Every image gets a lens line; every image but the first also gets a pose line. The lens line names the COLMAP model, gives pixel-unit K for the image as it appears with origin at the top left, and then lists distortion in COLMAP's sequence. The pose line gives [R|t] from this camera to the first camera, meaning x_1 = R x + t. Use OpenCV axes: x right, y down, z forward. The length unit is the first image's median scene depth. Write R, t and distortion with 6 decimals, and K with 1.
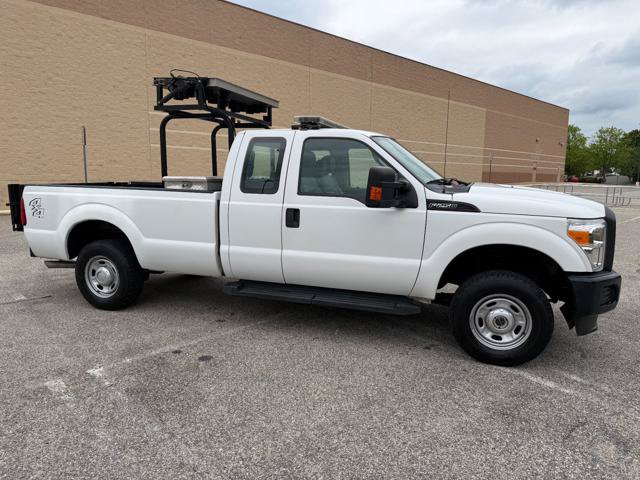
lens RADIAL K [[455.1, 0, 319.9], [0, 455.1, 240.2], [0, 0, 1]] dist [0.053692, -0.084156]
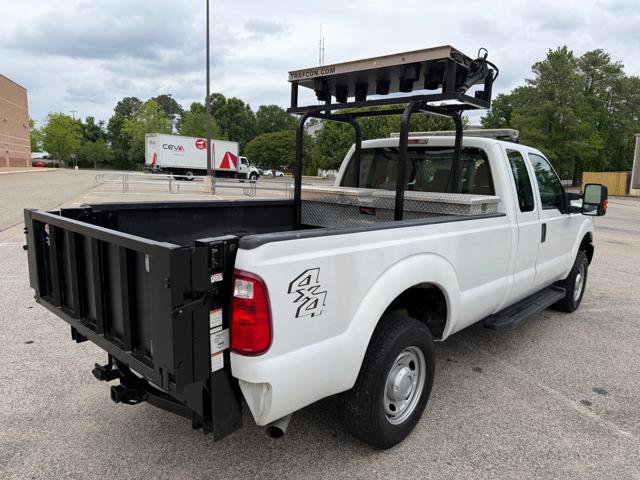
lens RADIAL K [[455.1, 0, 319.9], [0, 455.1, 240.2], [0, 0, 1]] dist [0.053692, -0.084156]
pose [[0.399761, -0.139406, 0.905957, -1.185769], [0.104717, 0.988842, 0.105953, -0.192501], [-0.910618, 0.052513, 0.409898, 1.030869]]
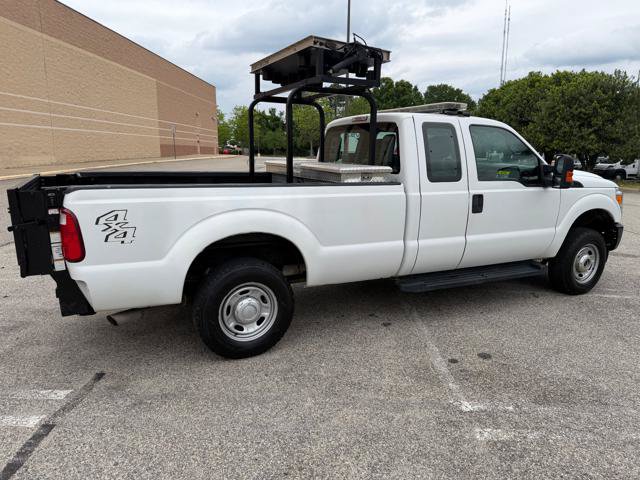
lens RADIAL K [[455.1, 0, 319.9], [0, 455.1, 240.2], [0, 0, 1]] dist [0.053692, -0.084156]
pose [[0.705021, -0.143123, 0.694595, -1.041588], [0.100057, 0.989701, 0.102372, -0.108647], [-0.702093, -0.002676, 0.712080, 0.508983]]
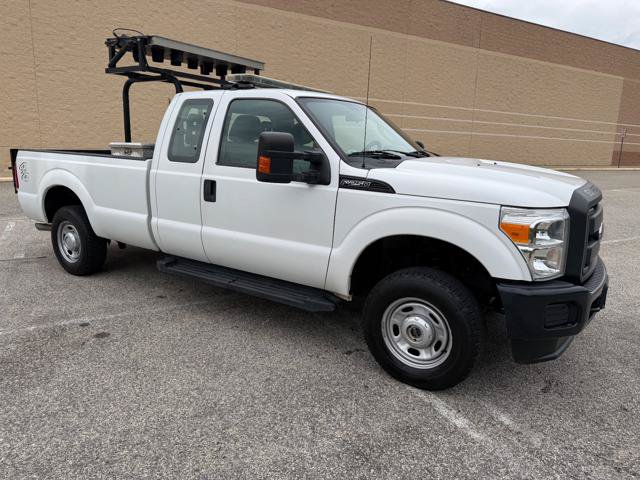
lens RADIAL K [[455.3, 0, 323.2], [0, 455.3, 238.5], [0, 0, 1]] dist [0.051522, -0.083745]
pose [[0.968802, 0.066174, -0.238838, 0.372787], [-0.054691, 0.997021, 0.054397, -0.016436], [0.241726, -0.039637, 0.969535, 0.183297]]
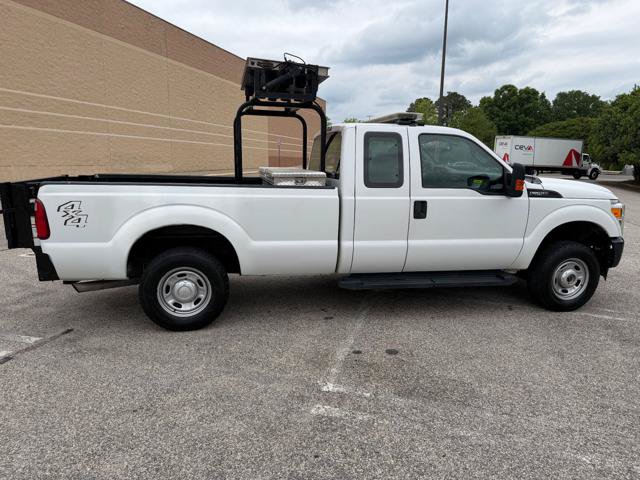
lens RADIAL K [[455.2, 0, 318.3], [0, 455.2, 243.6], [0, 0, 1]] dist [0.027274, -0.031967]
pose [[0.862248, -0.091131, 0.498220, -0.804264], [0.067562, 0.995584, 0.065178, -0.055255], [-0.501959, -0.022539, 0.864598, 0.192492]]
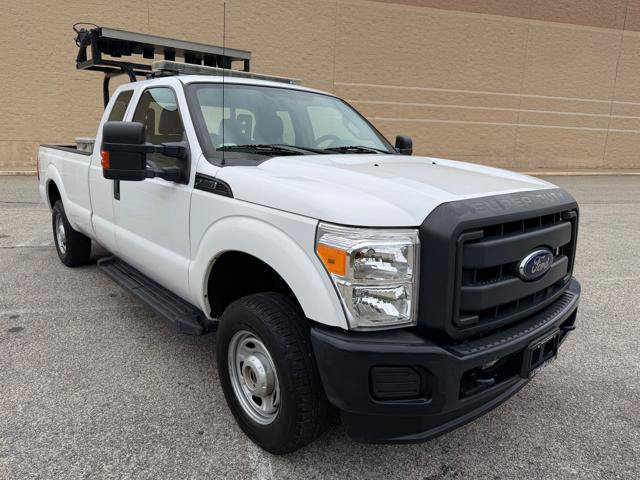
lens RADIAL K [[461.0, 0, 319.5], [0, 461.0, 239.2], [0, 0, 1]] dist [-0.002923, -0.003136]
pose [[0.858941, 0.121506, -0.497450, 0.679011], [-0.095243, 0.992398, 0.077946, -0.056865], [0.503140, -0.019572, 0.863984, 0.458682]]
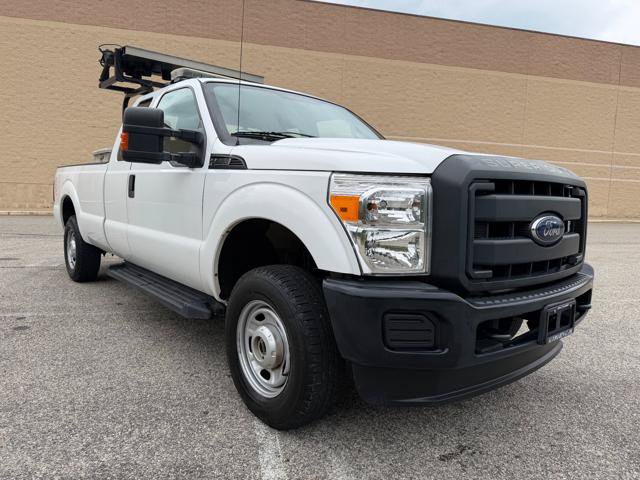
lens RADIAL K [[459.7, 0, 317.6], [0, 459.7, 236.9], [0, 0, 1]] dist [0.003506, -0.008367]
pose [[0.850437, 0.066423, -0.521868, 0.684231], [-0.103956, 0.993655, -0.042936, 0.045252], [0.515704, 0.090766, 0.851945, 0.454818]]
